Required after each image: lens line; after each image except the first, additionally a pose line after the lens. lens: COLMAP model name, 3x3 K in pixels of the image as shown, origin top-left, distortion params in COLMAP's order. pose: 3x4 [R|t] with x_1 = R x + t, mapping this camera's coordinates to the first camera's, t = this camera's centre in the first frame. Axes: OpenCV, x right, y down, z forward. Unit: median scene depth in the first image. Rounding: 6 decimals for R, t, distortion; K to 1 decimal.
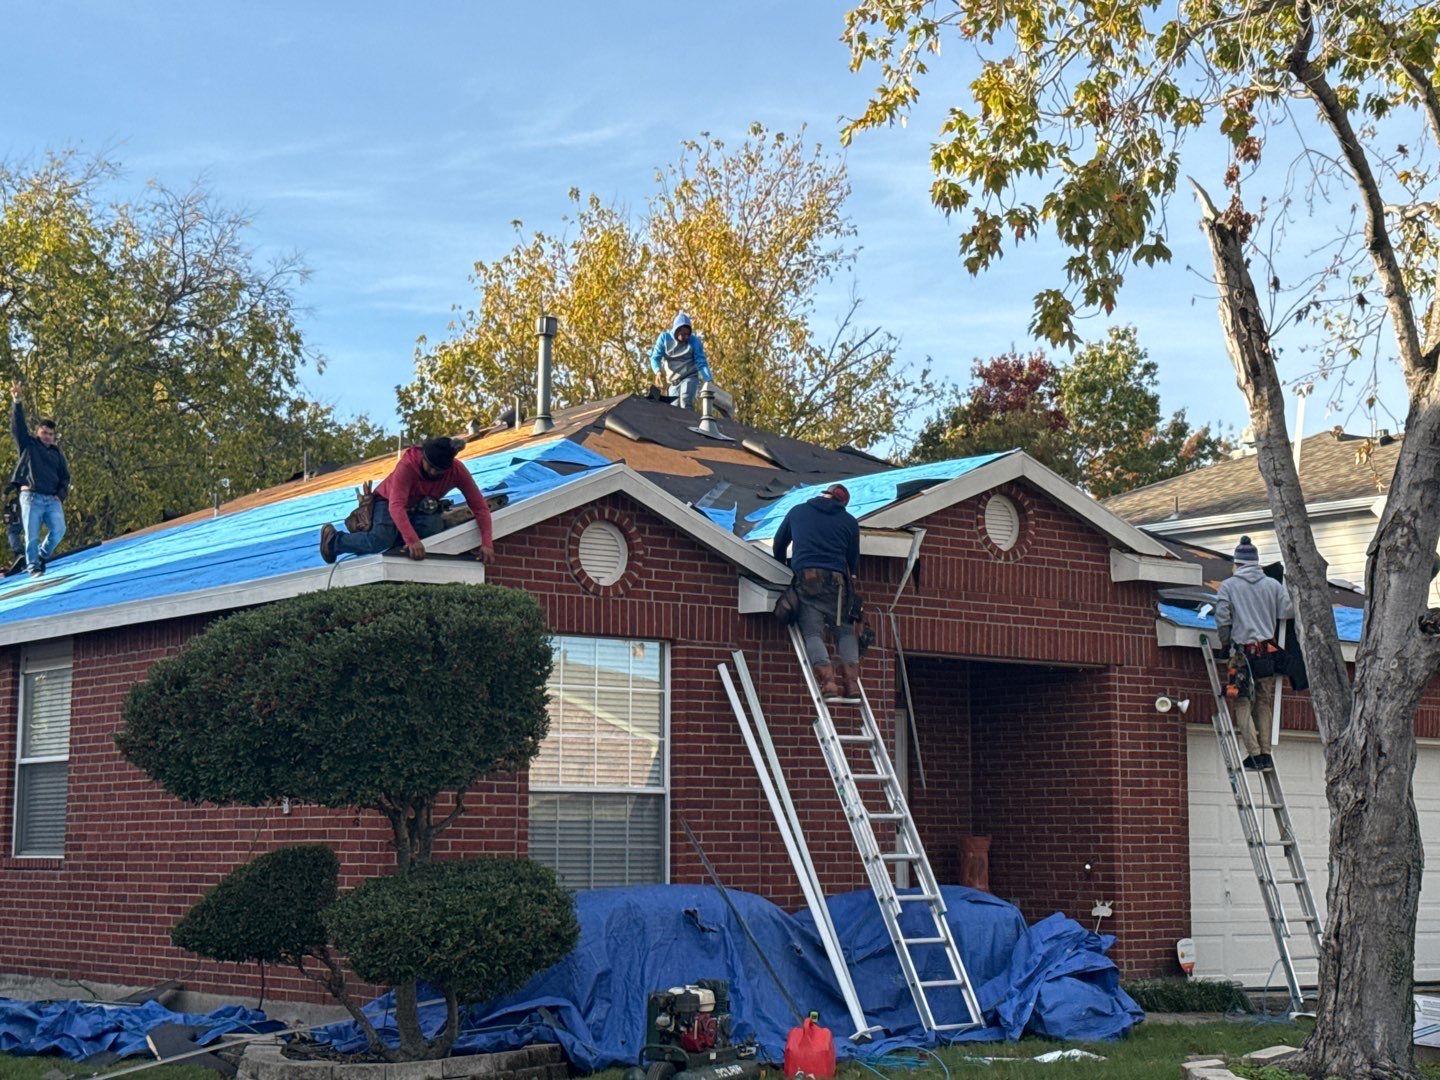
lens RADIAL K [[2316.5, 0, 782.4], [0, 2316.5, 541.4], [0, 0, 1]] dist [0.129324, 0.013076]
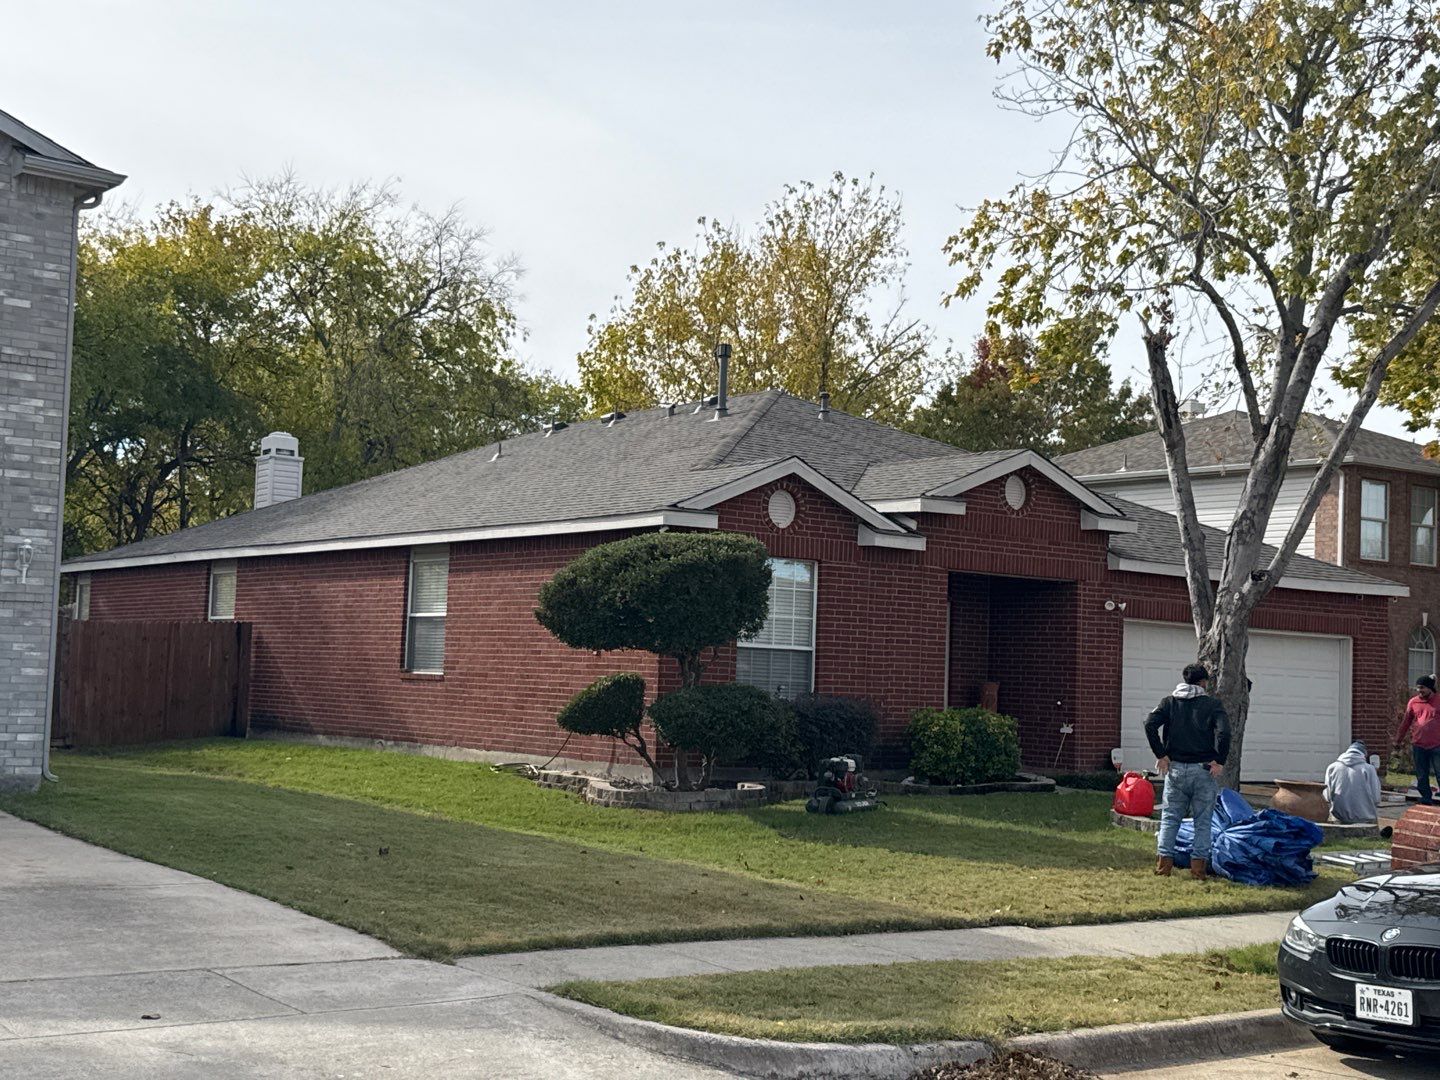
lens RADIAL K [[1947.8, 0, 751.5], [0, 1947.8, 531.7], [0, 0, 1]] dist [0.146599, -0.101552]
pose [[0.999238, 0.032748, -0.021225, -0.061044], [-0.031596, 0.998120, 0.052513, -0.046700], [0.022905, -0.051802, 0.998395, -0.380780]]
